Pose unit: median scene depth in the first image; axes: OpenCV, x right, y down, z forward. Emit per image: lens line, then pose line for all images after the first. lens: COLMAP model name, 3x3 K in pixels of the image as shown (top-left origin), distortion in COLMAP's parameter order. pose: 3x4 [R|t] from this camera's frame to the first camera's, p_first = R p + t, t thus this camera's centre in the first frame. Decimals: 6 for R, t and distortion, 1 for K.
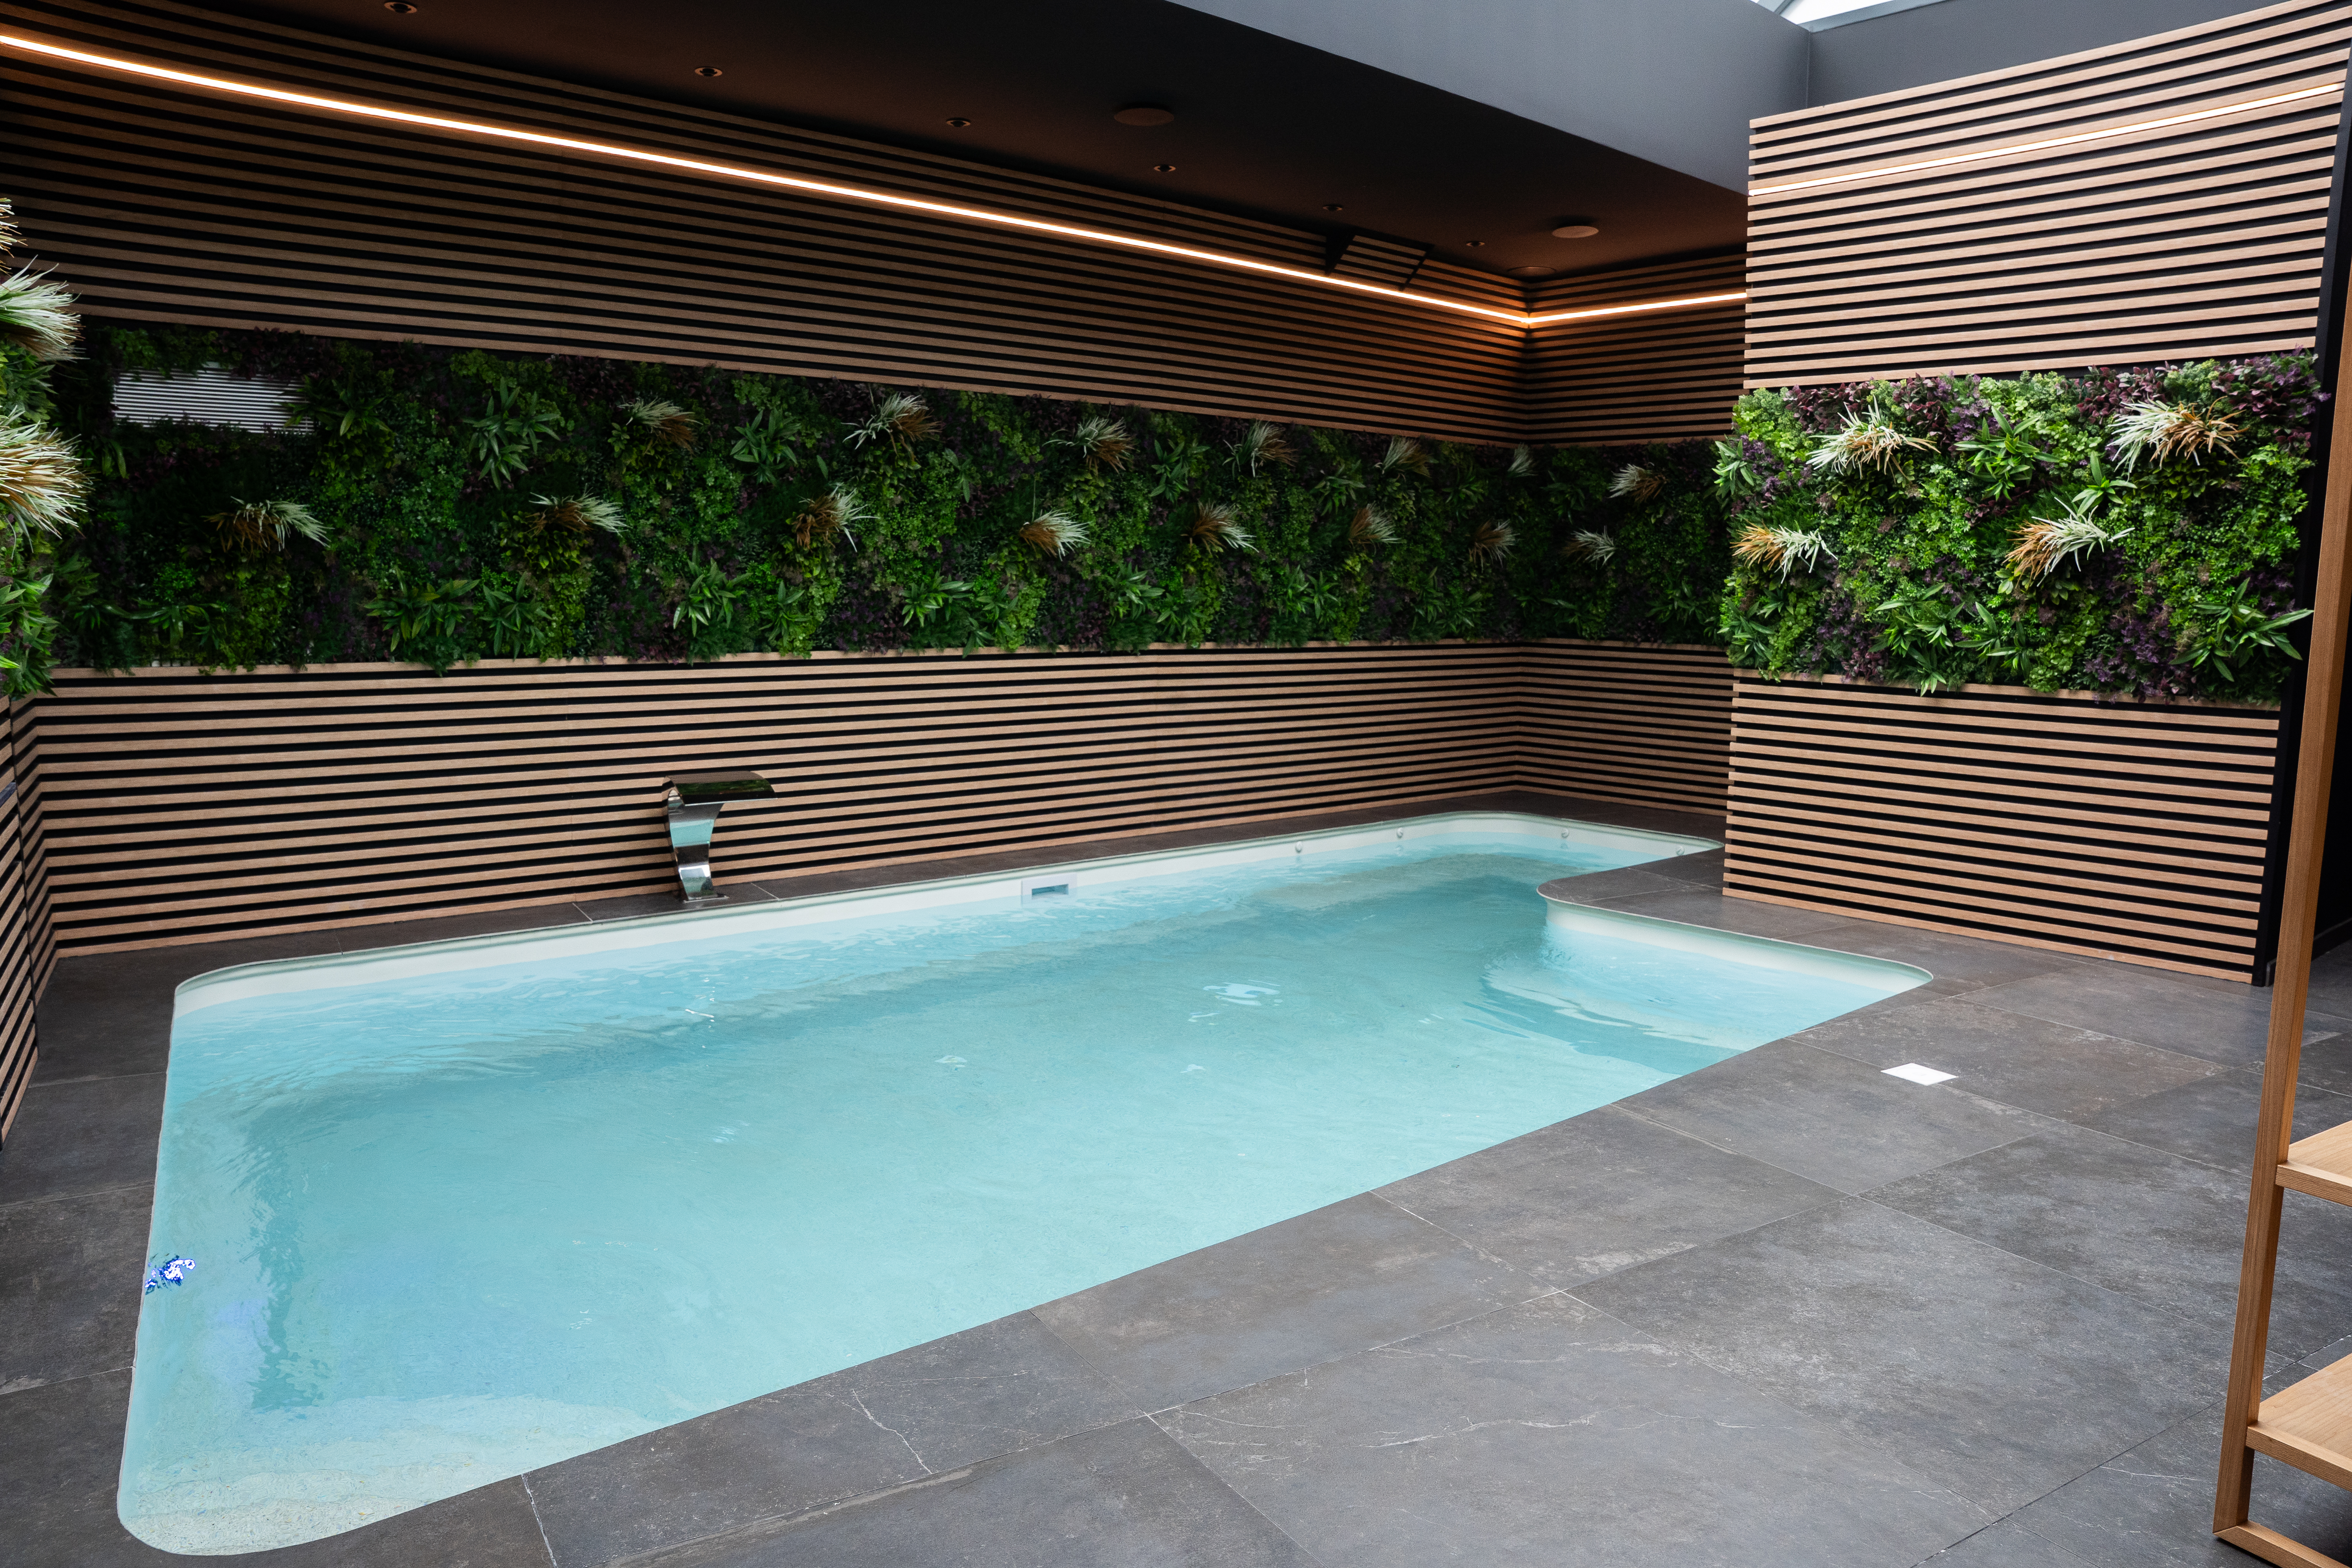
lens RADIAL K [[1726.6, 0, 1177.8], [0, 1726.6, 961.4], [0, 0, 1]] dist [-0.133540, 0.118424]
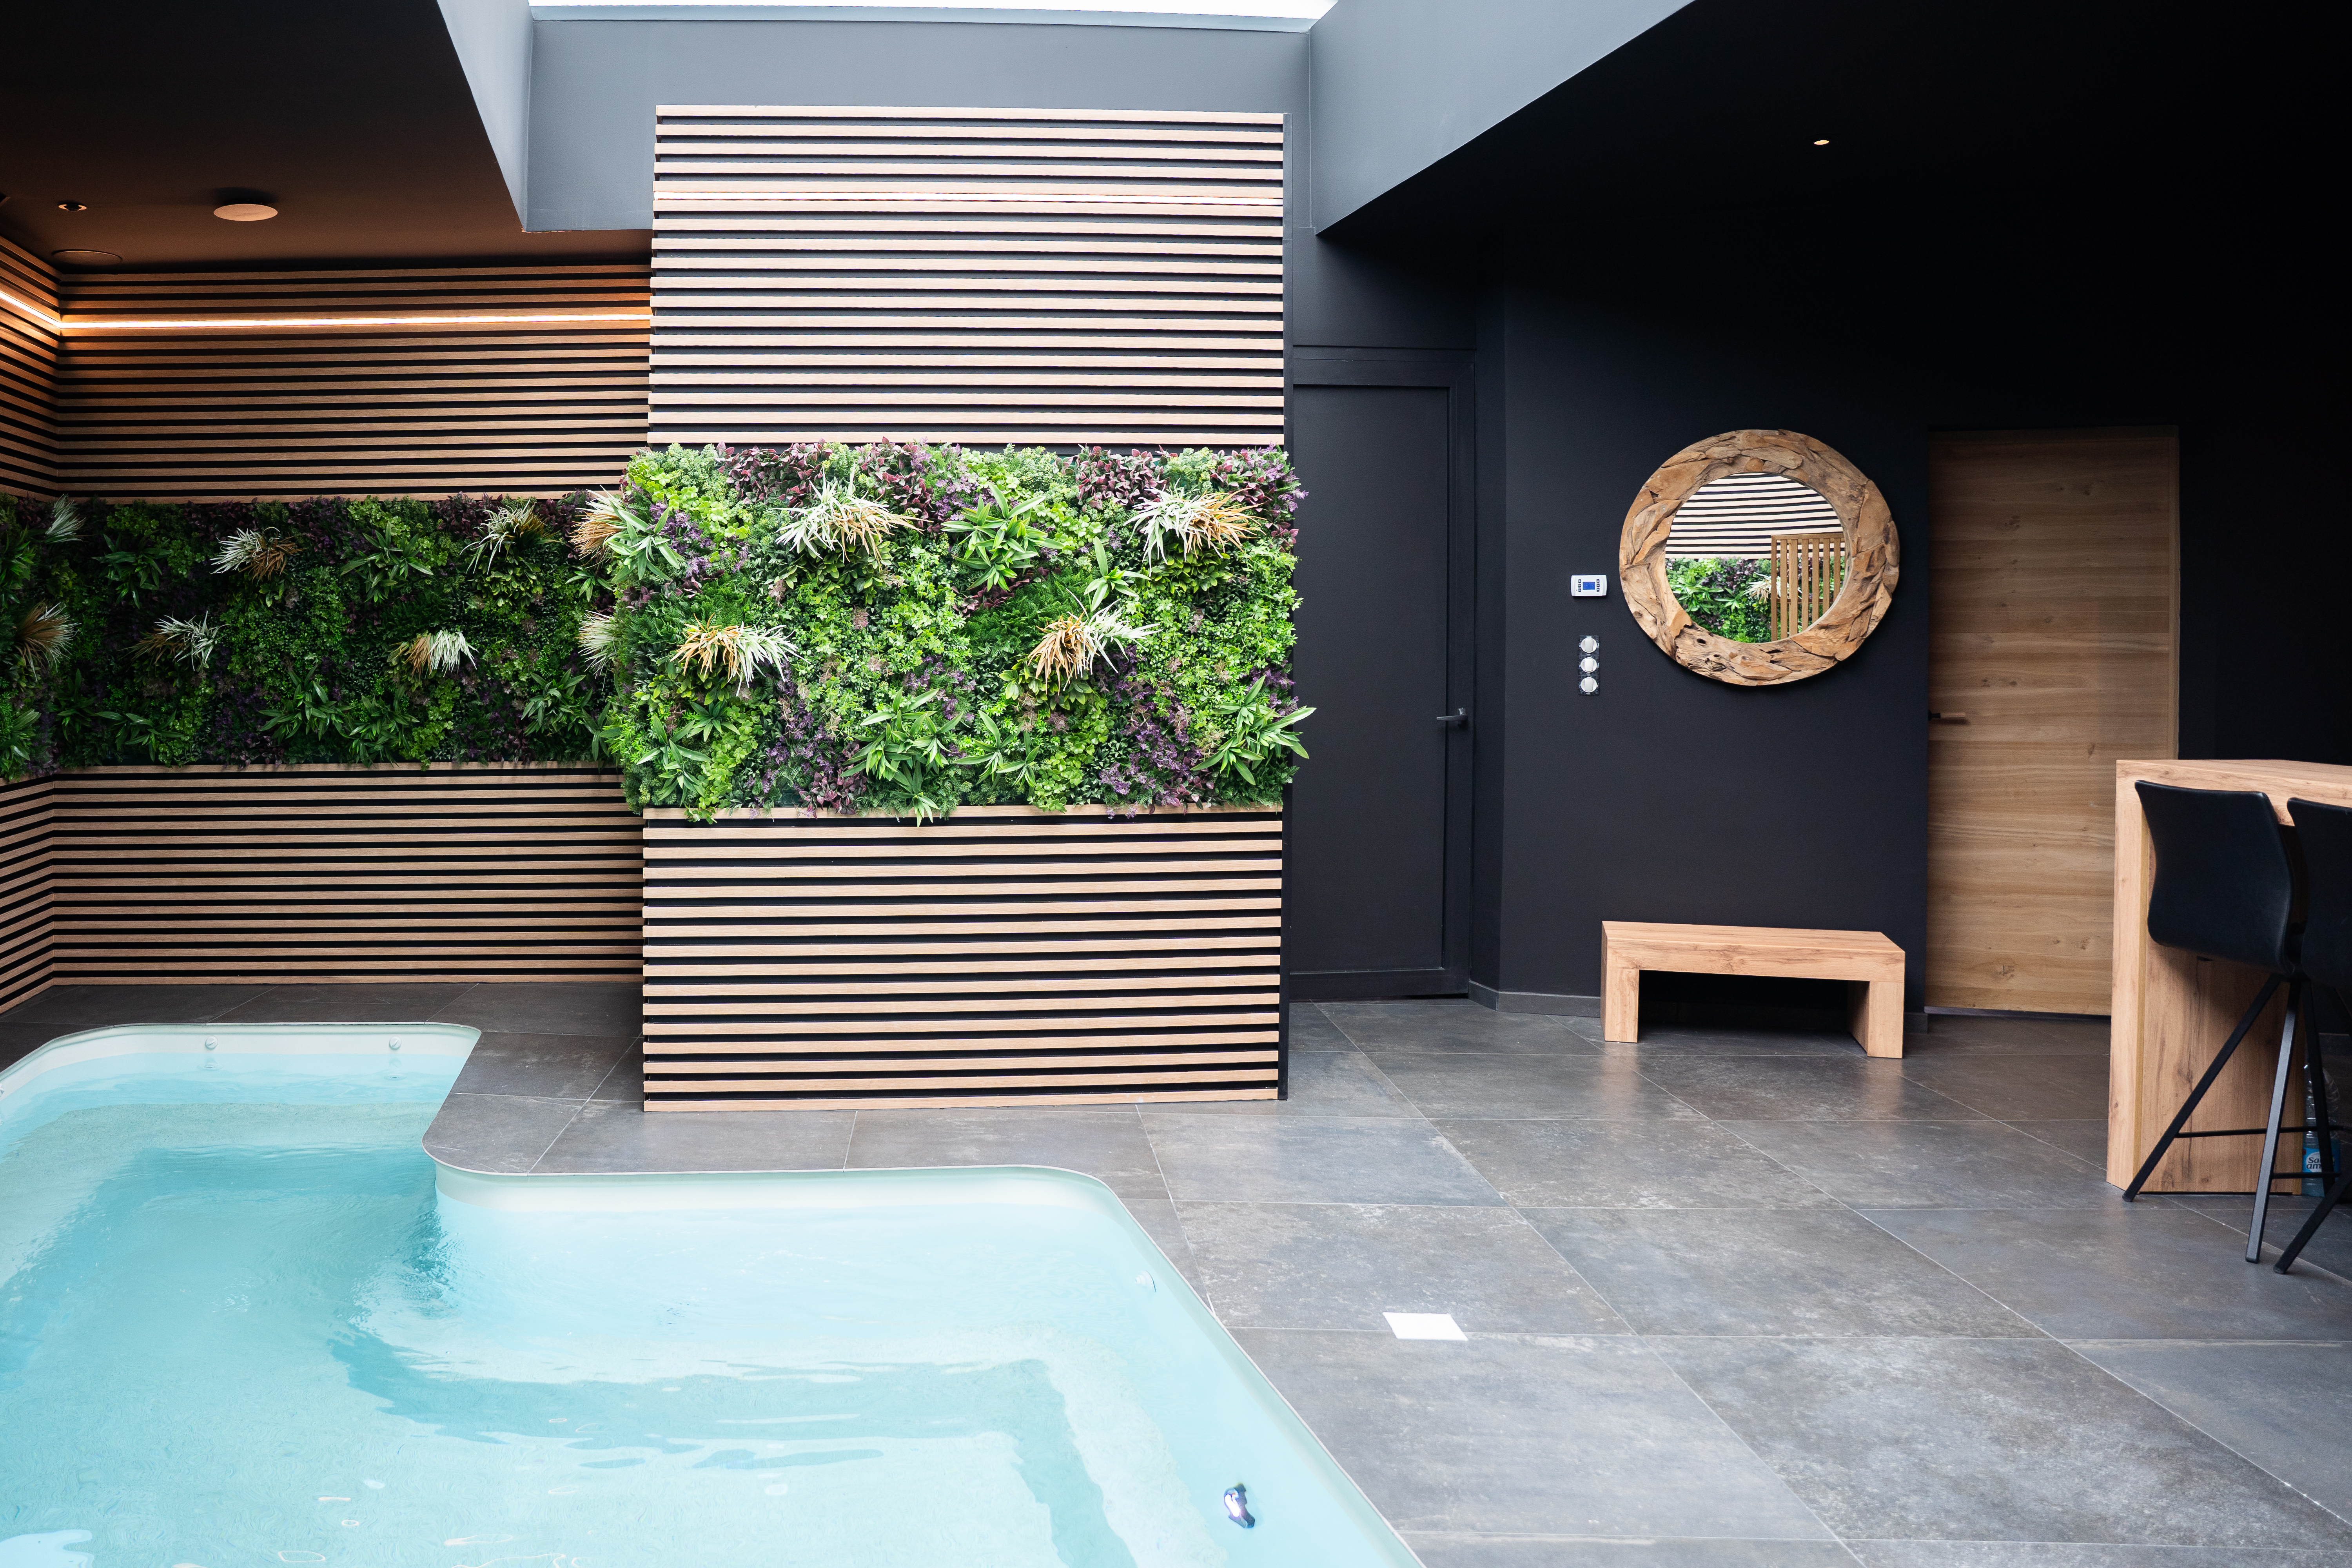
lens RADIAL K [[1873.1, 0, 1106.1], [0, 1873.1, 775.6], [0, 0, 1]] dist [-0.192177, 0.156881]
pose [[0.590438, -0.066070, 0.804374, -0.236268], [0.183187, 0.981603, -0.053838, -0.122805], [-0.786019, 0.179139, 0.591679, 0.415371]]
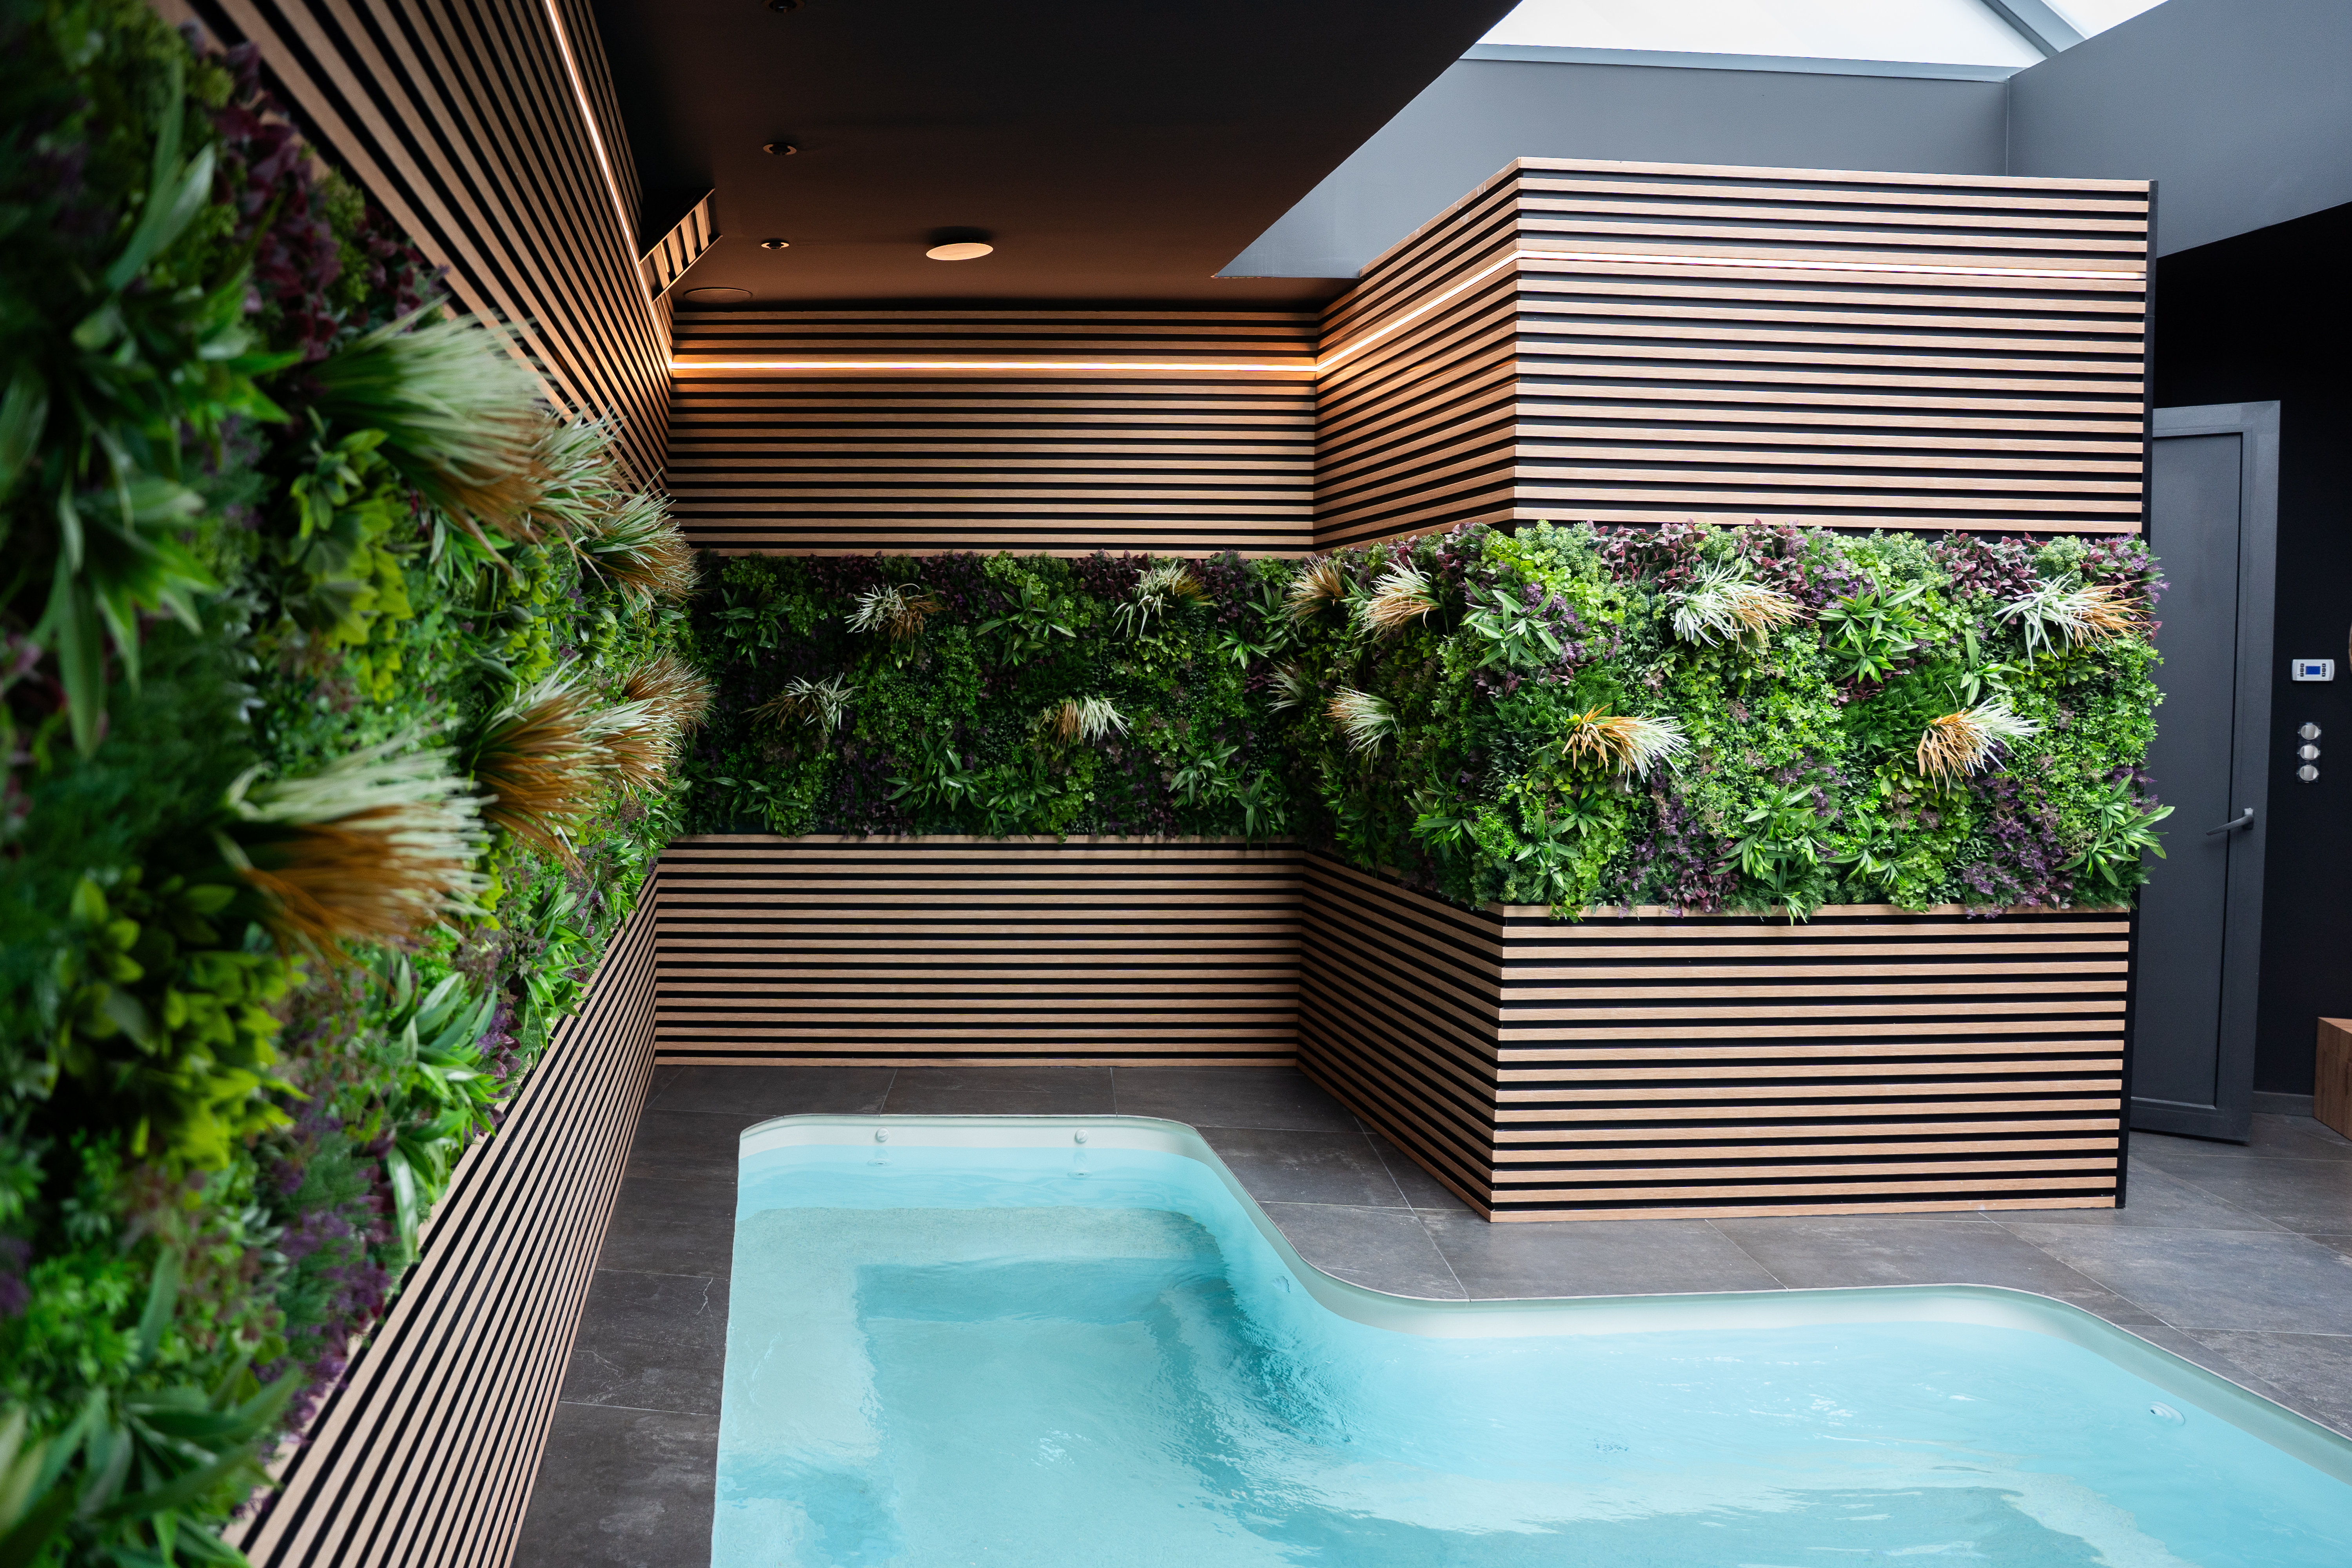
lens RADIAL K [[1904.7, 0, 1177.7], [0, 1904.7, 839.0], [0, 0, 1]] dist [-0.138694, 0.130970]
pose [[0.615530, -0.072192, 0.784800, -0.431381], [0.170421, 0.984428, -0.043109, -0.218794], [-0.769467, 0.160281, 0.618248, 0.709132]]
